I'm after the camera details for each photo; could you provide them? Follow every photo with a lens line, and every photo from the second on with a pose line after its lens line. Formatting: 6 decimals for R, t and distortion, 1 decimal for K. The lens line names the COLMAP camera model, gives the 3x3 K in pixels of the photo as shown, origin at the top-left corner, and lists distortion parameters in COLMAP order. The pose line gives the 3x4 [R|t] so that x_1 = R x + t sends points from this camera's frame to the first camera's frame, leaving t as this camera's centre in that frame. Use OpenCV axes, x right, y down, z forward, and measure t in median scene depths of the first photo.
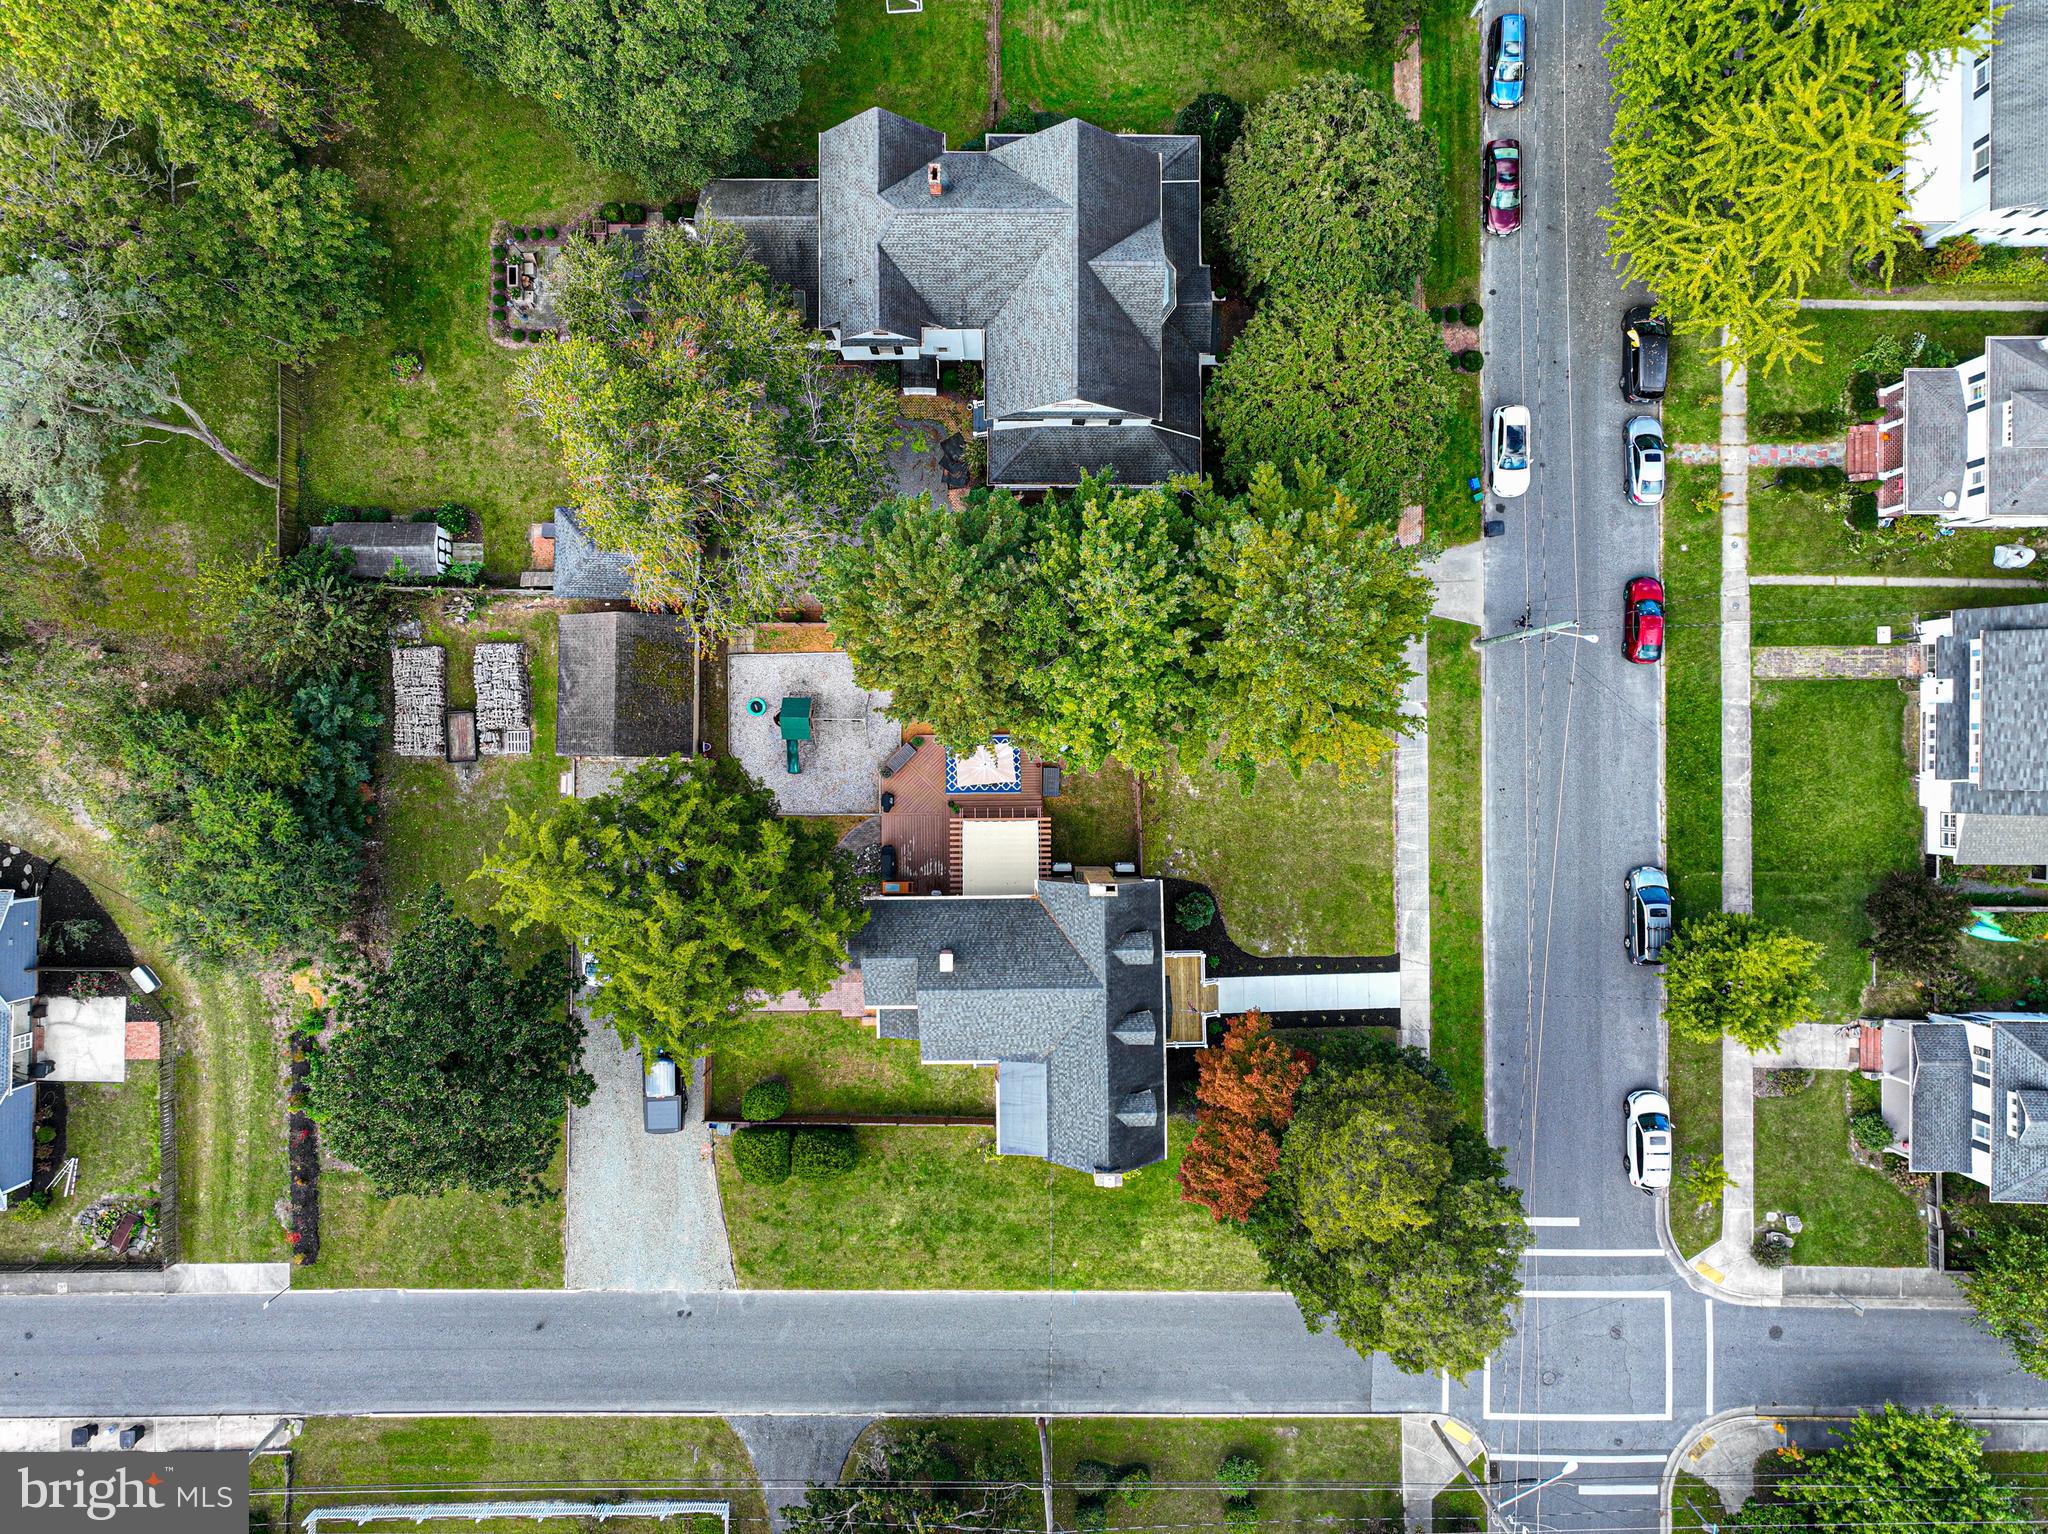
lens RADIAL K [[1401.1, 0, 1027.9], [0, 1401.1, 805.8], [0, 0, 1]] dist [-0.002503, 0.011555]
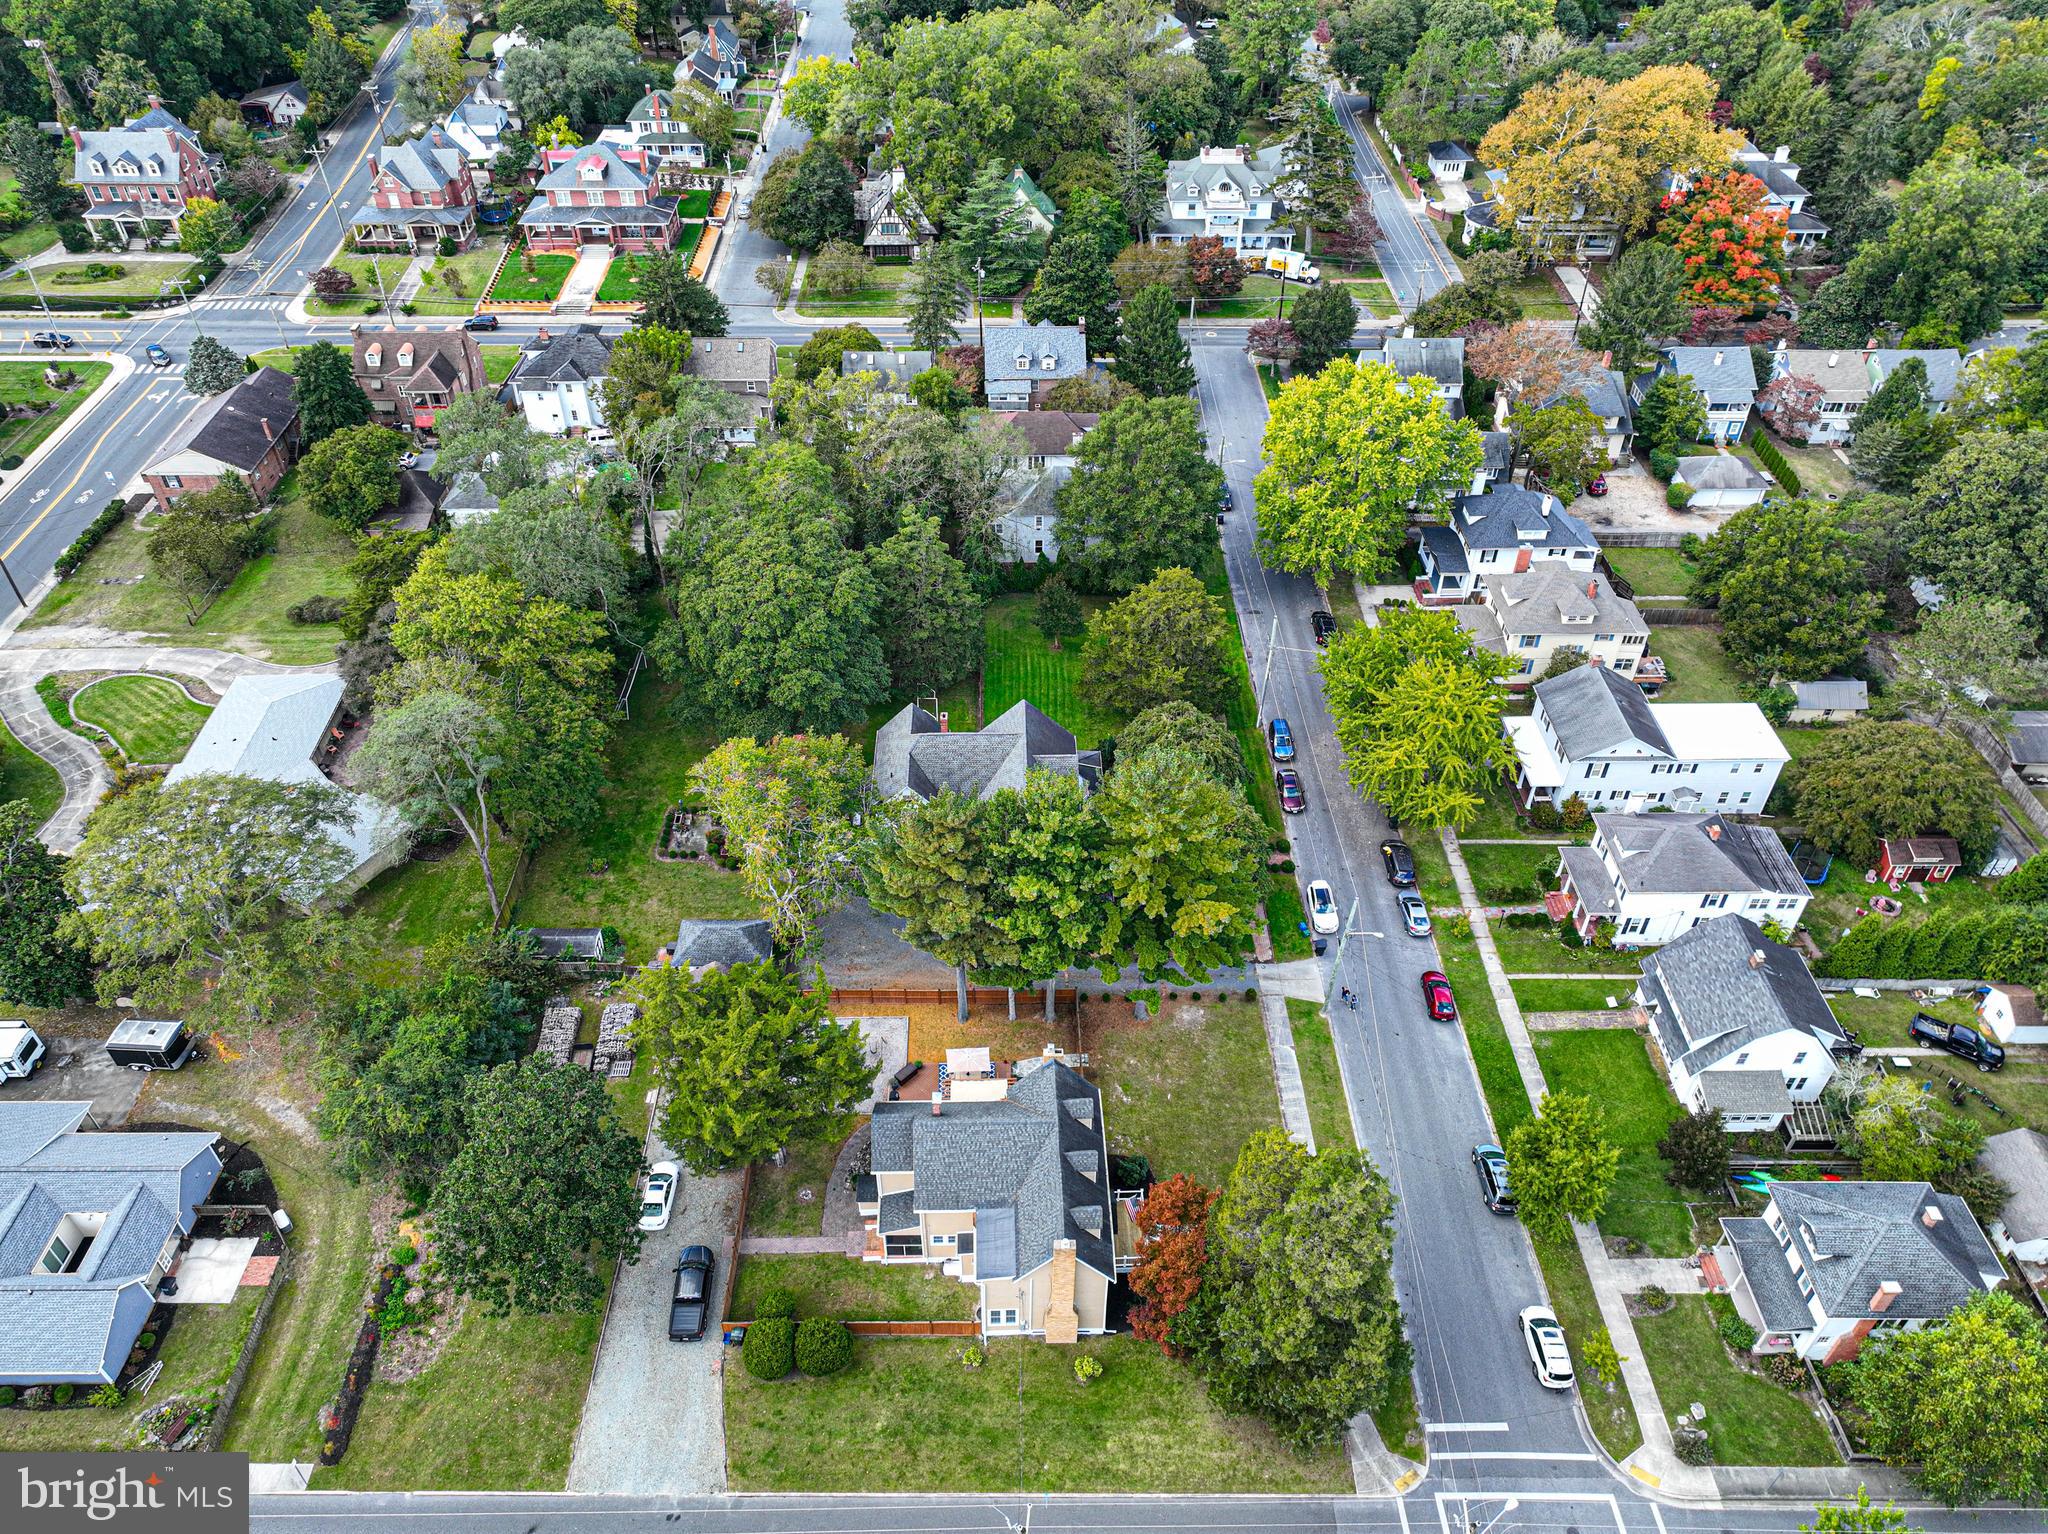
lens RADIAL K [[1401.1, 0, 1027.9], [0, 1401.1, 805.8], [0, 0, 1]] dist [-0.002503, 0.011555]
pose [[0.999833, -0.014325, 0.011329, 0.014749], [0.018044, 0.678922, -0.733989, 0.772990], [0.002823, 0.734071, 0.679067, -0.097376]]
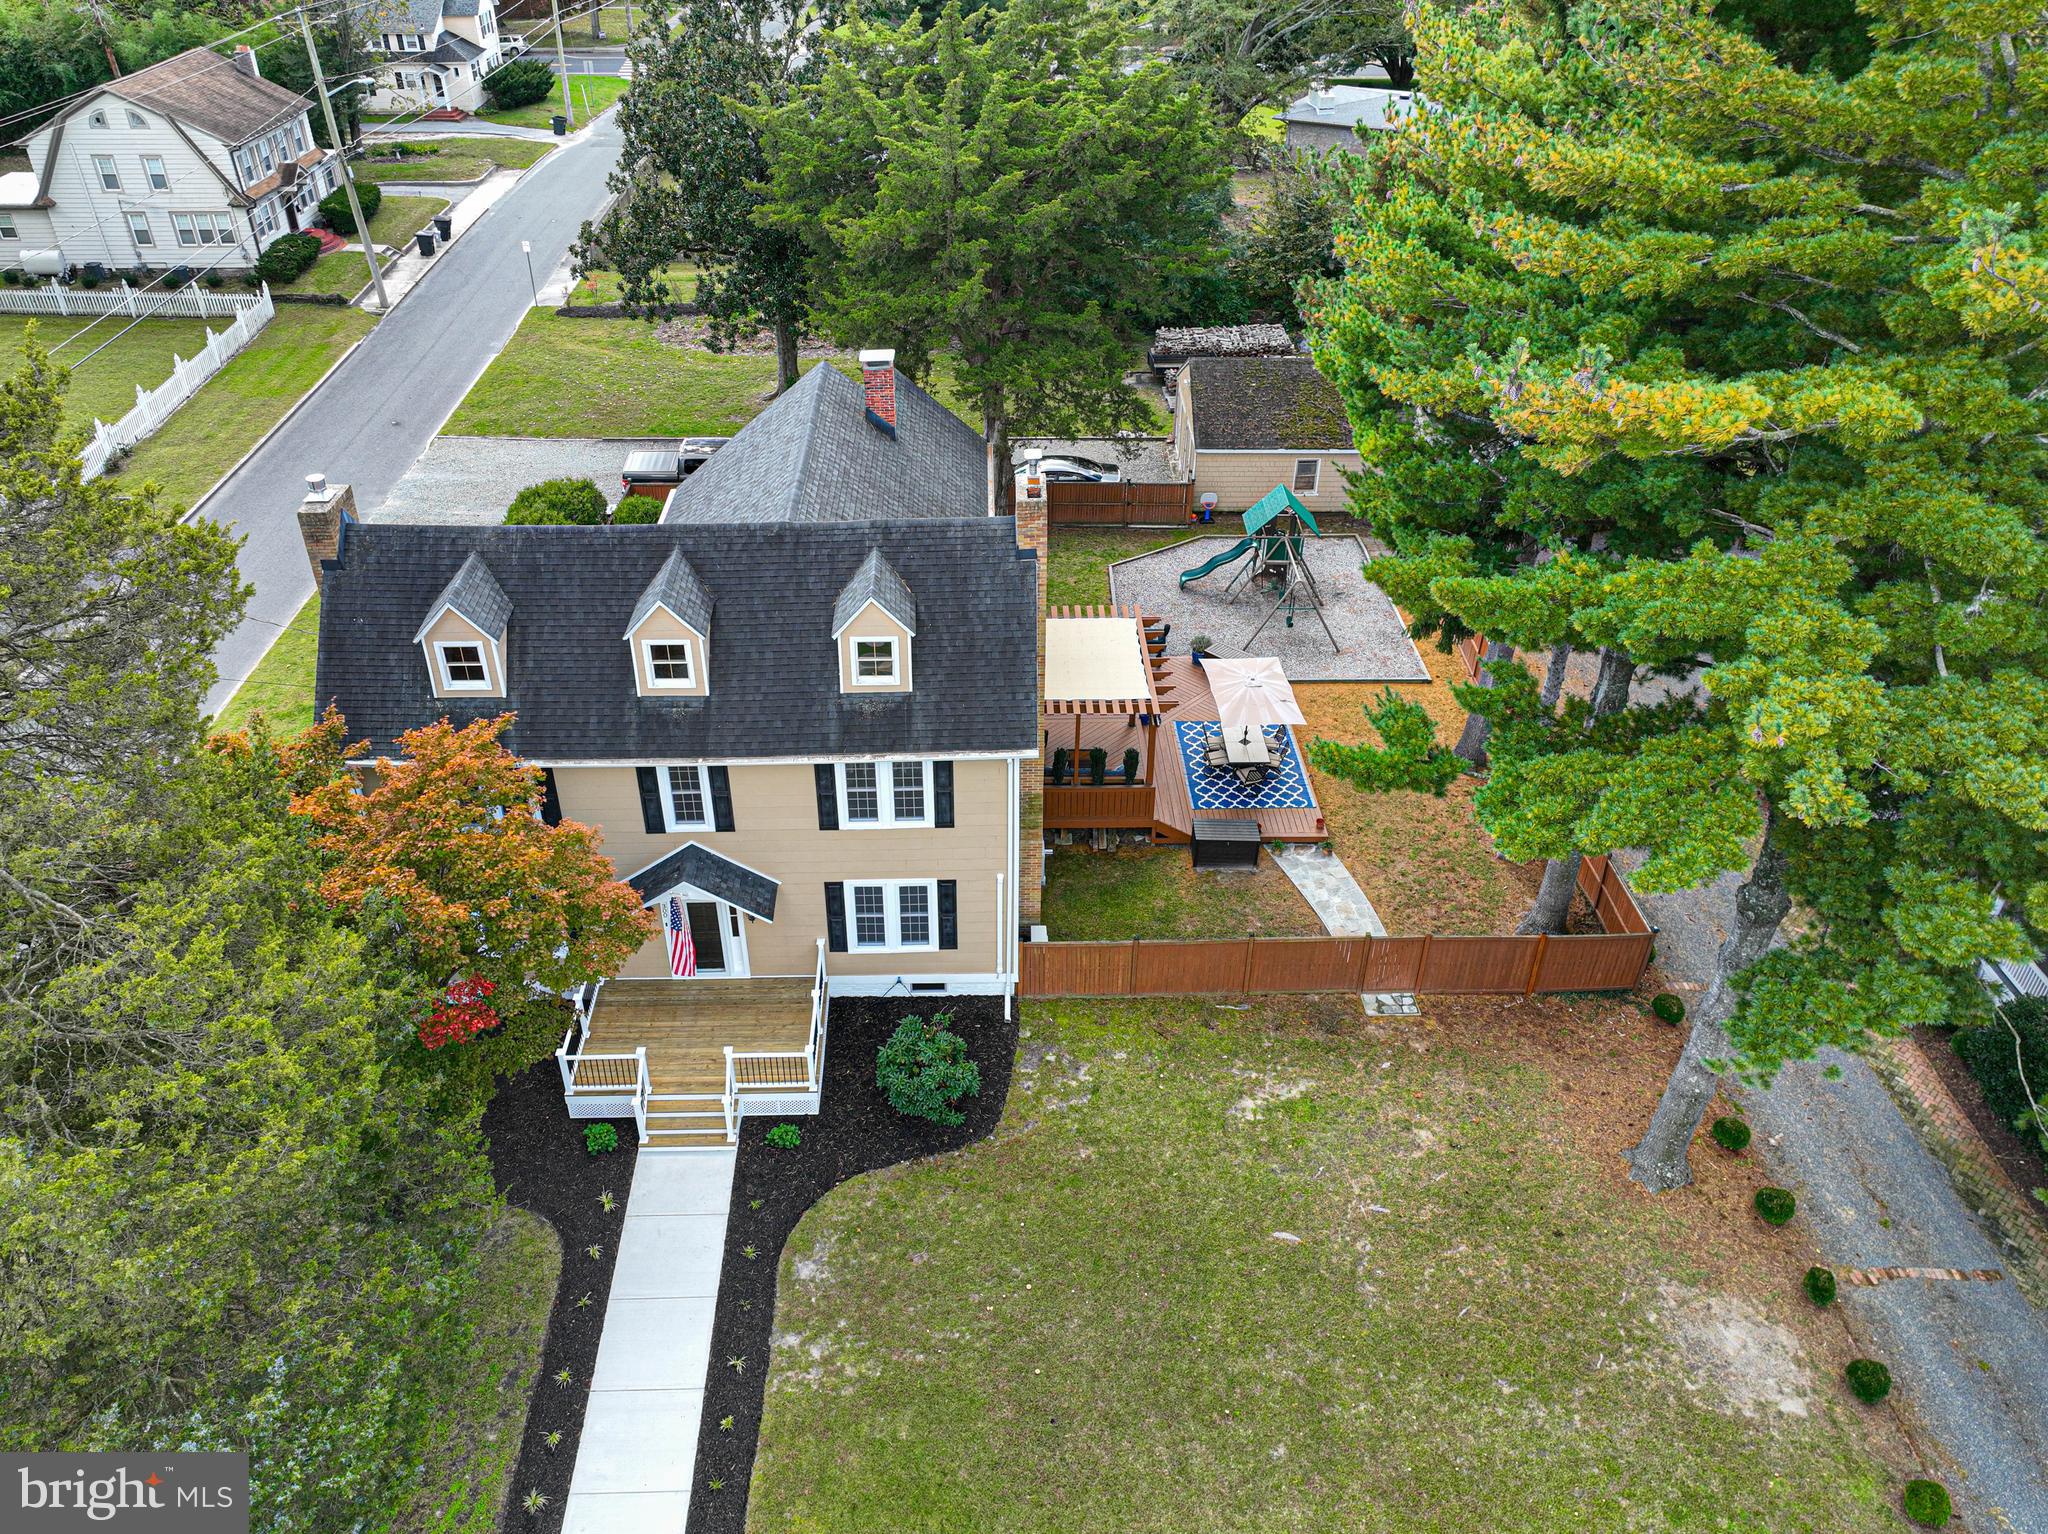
lens RADIAL K [[1466.2, 0, 974.6], [0, 1466.2, 765.3], [0, 0, 1]] dist [-0.006389, 0.020889]
pose [[-0.006687, 0.564066, -0.825702, 0.390118], [-0.999896, 0.006799, 0.012742, 0.056814], [0.012802, 0.825701, 0.563962, 0.712452]]
